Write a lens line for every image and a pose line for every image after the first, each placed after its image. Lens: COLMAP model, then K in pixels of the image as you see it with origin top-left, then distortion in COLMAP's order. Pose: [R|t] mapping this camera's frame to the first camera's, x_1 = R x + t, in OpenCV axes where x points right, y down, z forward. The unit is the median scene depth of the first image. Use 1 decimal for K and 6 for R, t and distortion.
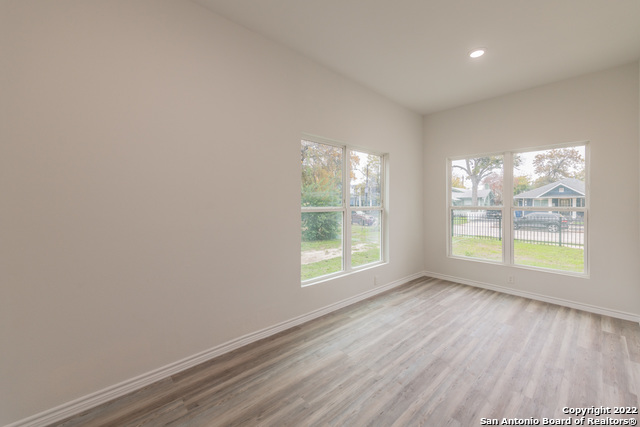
lens RADIAL K [[258.1, 0, 318.3], [0, 258.1, 212.4], [0, 0, 1]] dist [0.001275, -0.000327]
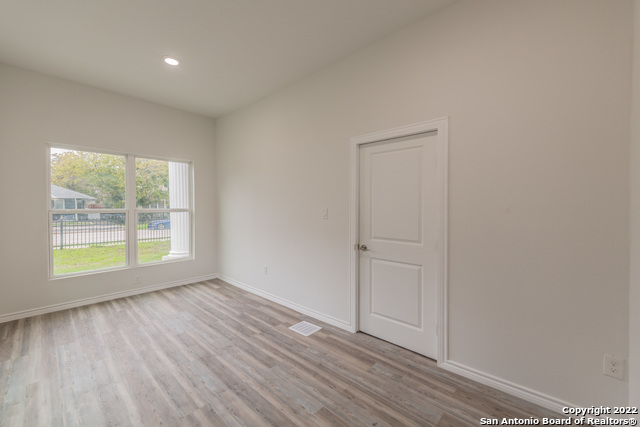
lens RADIAL K [[249.4, 0, 339.1], [0, 249.4, 213.0], [0, 0, 1]] dist [-0.000220, -0.000863]
pose [[-0.140832, -0.030163, 0.989574, -0.452830], [0.029242, 0.998973, 0.034611, -0.016895], [-0.989602, 0.033811, -0.139805, 0.476389]]
